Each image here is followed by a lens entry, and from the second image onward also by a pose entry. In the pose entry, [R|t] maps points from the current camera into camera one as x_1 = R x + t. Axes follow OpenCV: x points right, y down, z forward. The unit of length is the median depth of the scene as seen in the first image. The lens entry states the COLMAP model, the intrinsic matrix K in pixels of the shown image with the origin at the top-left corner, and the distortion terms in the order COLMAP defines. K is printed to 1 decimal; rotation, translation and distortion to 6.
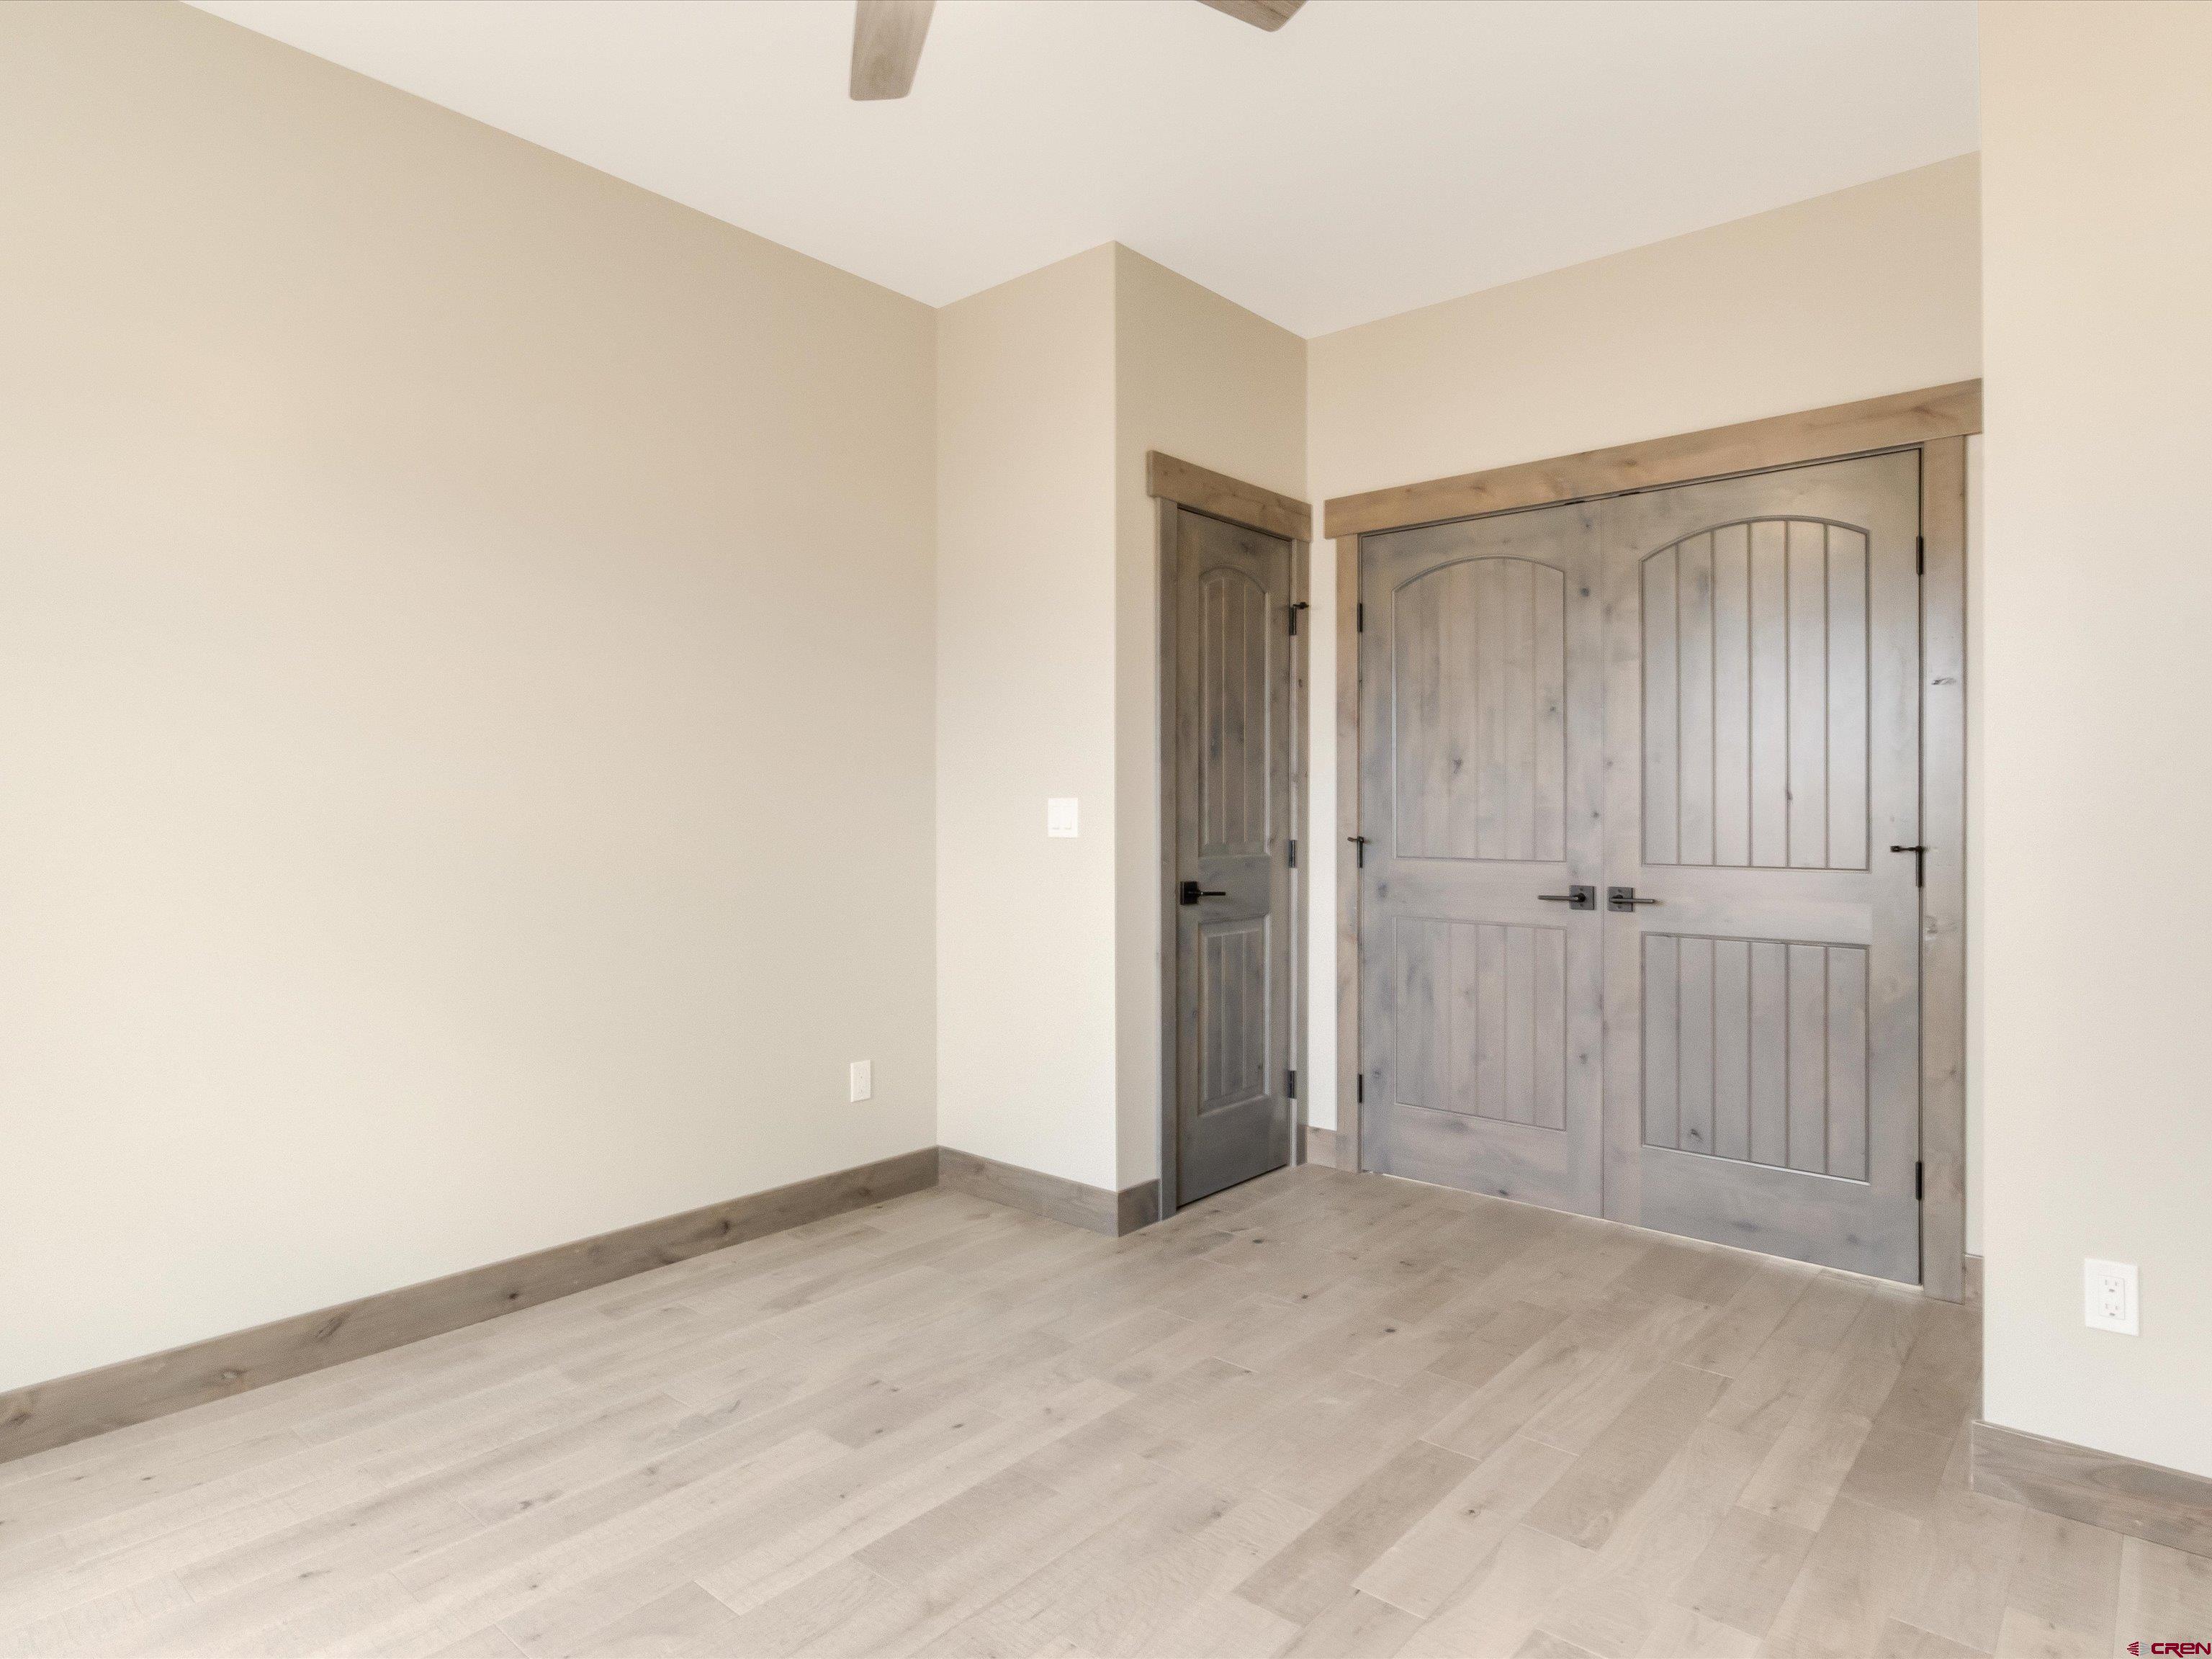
lens RADIAL K [[1235.6, 0, 1107.9], [0, 1235.6, 819.2], [0, 0, 1]] dist [0.003958, 0.001162]
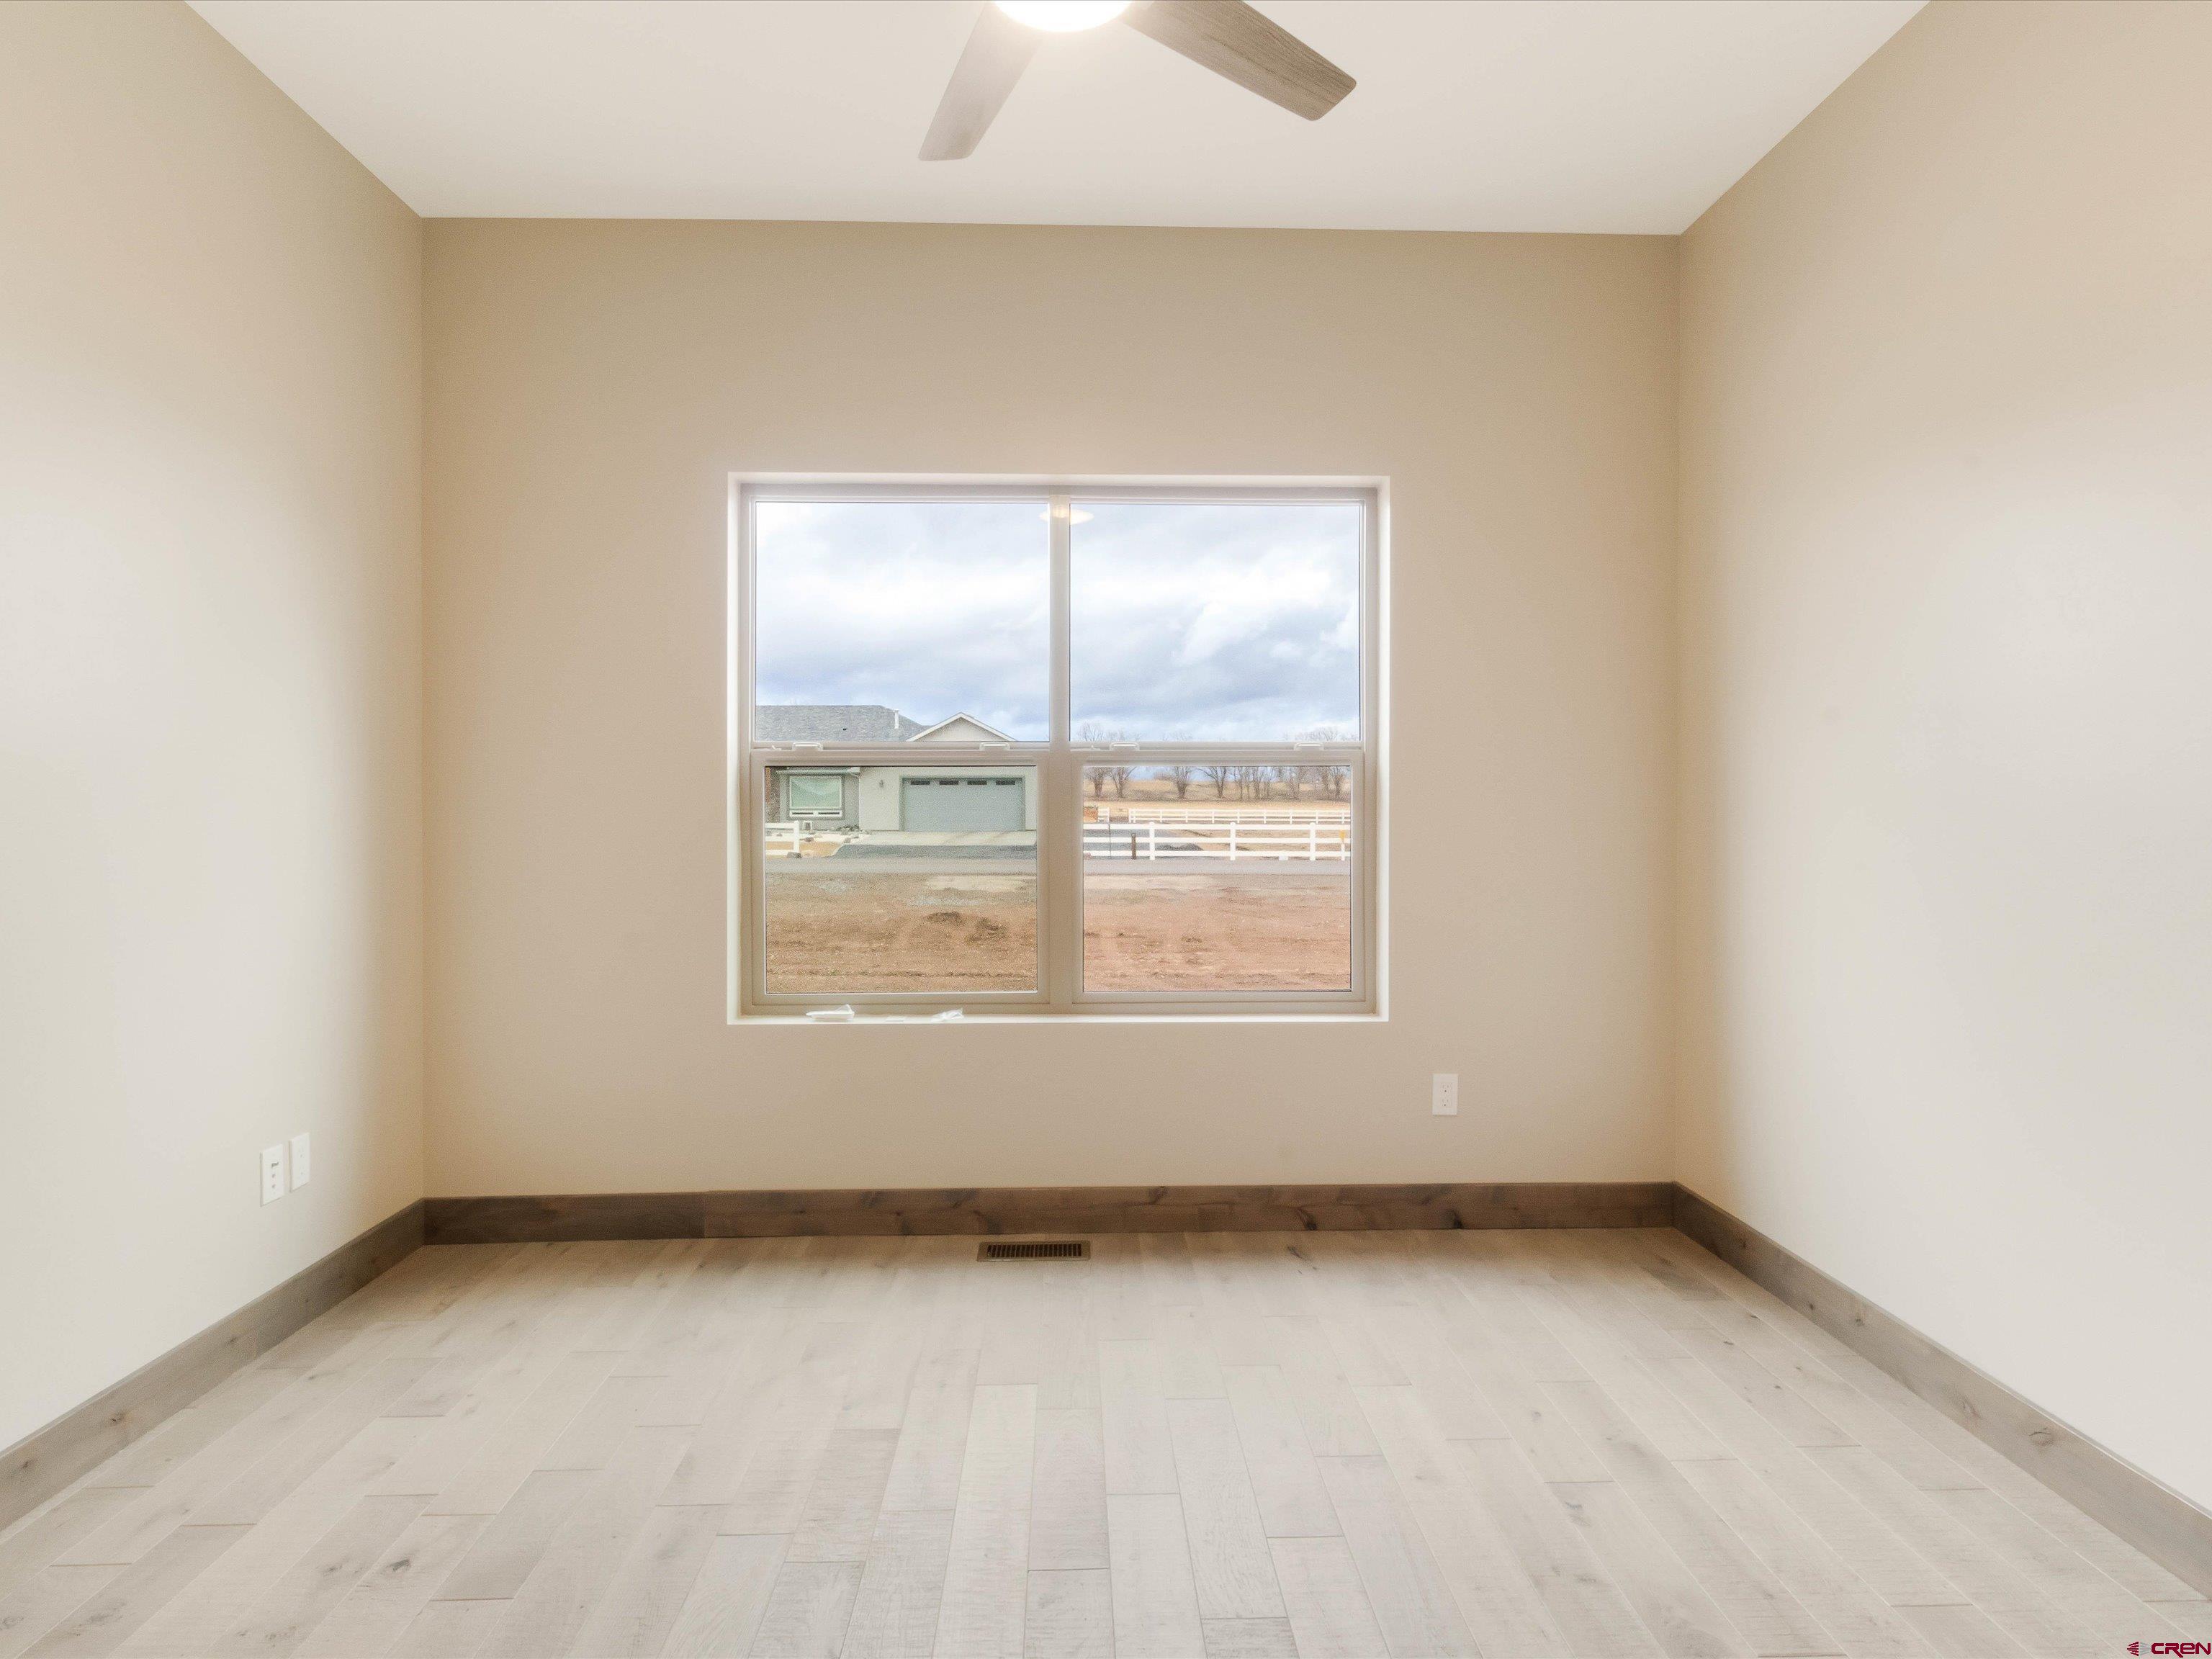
lens RADIAL K [[1286.7, 0, 1106.0], [0, 1286.7, 818.9], [0, 0, 1]] dist [0.027474, -0.000437]
pose [[-0.745276, 0.004404, -0.666741, 0.439918], [-0.000604, 0.999973, 0.007280, 0.002118], [0.666755, 0.005828, -0.745254, 1.361376]]
